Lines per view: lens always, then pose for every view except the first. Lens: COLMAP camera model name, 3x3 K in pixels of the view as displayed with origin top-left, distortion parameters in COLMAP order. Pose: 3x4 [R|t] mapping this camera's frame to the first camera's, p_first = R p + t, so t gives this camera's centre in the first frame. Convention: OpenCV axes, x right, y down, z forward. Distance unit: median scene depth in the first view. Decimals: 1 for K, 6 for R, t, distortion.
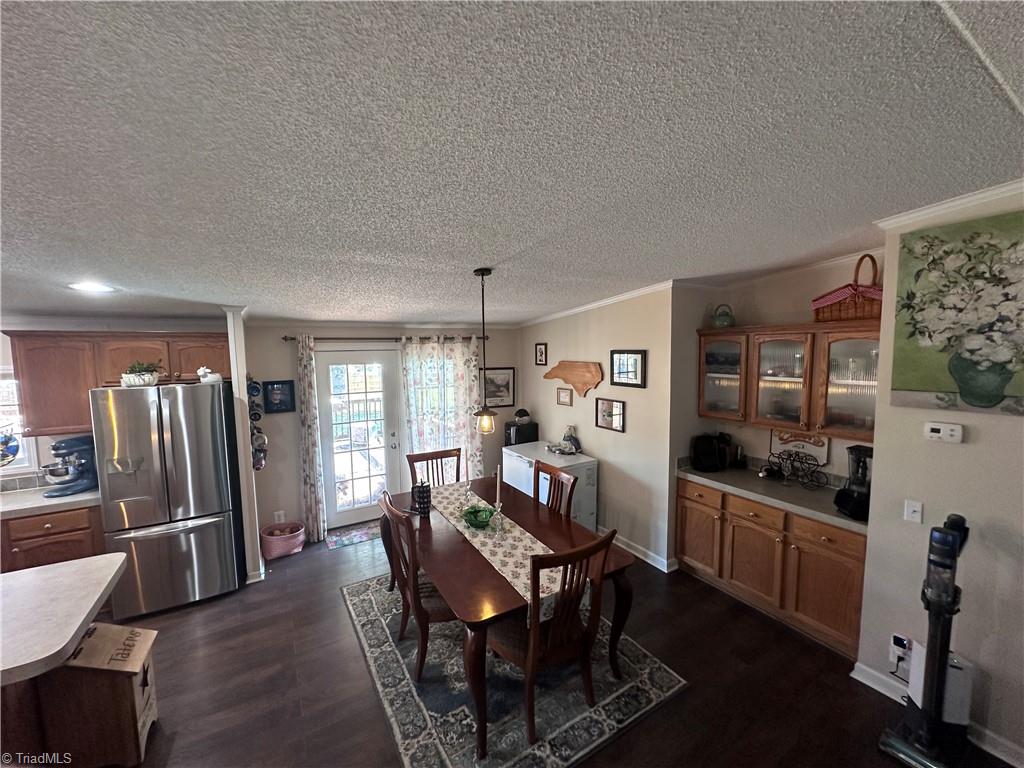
lens RADIAL K [[409.3, 0, 508.4], [0, 409.3, 385.1], [0, 0, 1]] dist [-0.003730, 0.000627]
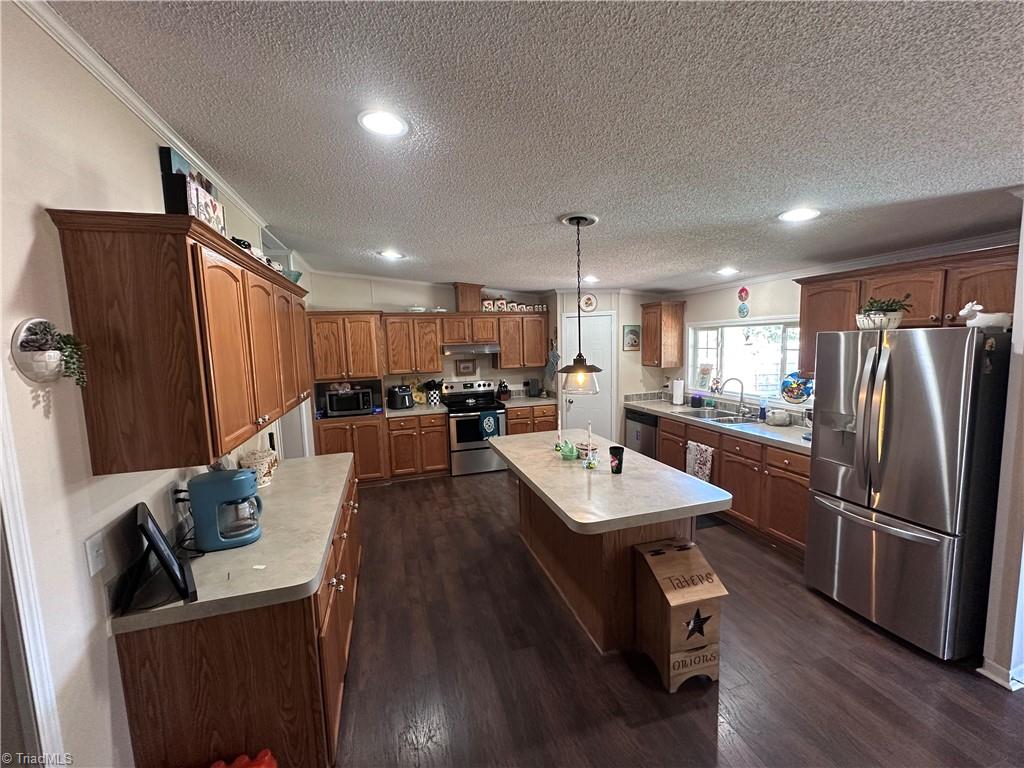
lens RADIAL K [[409.3, 0, 512.3], [0, 409.3, 383.4], [0, 0, 1]] dist [-0.003730, 0.000627]
pose [[-0.241250, 0.115716, -0.963540, 0.047268], [-0.057980, 0.989374, 0.133335, 0.040386], [0.968730, 0.088033, -0.231977, 0.517198]]
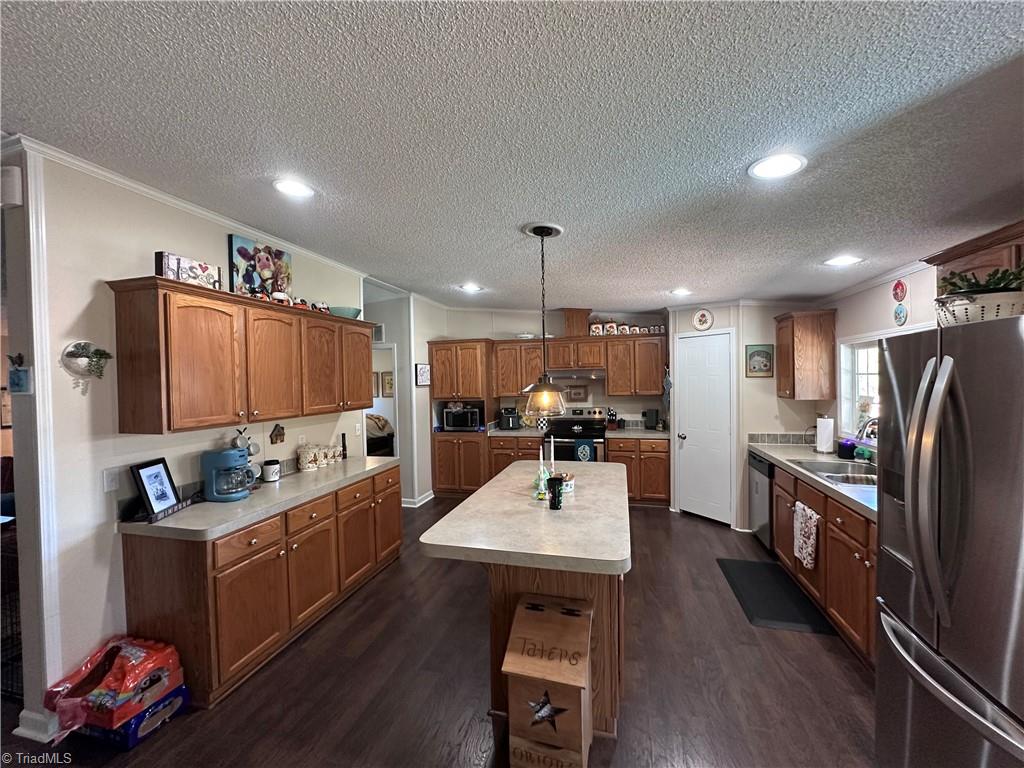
lens RADIAL K [[409.3, 0, 512.1], [0, 409.3, 383.6], [0, 0, 1]] dist [-0.003730, 0.000627]
pose [[-0.715762, 0.031724, -0.697623, -0.238418], [-0.037778, 0.995746, 0.084042, 0.043598], [0.697322, 0.086509, -0.711519, 0.985960]]
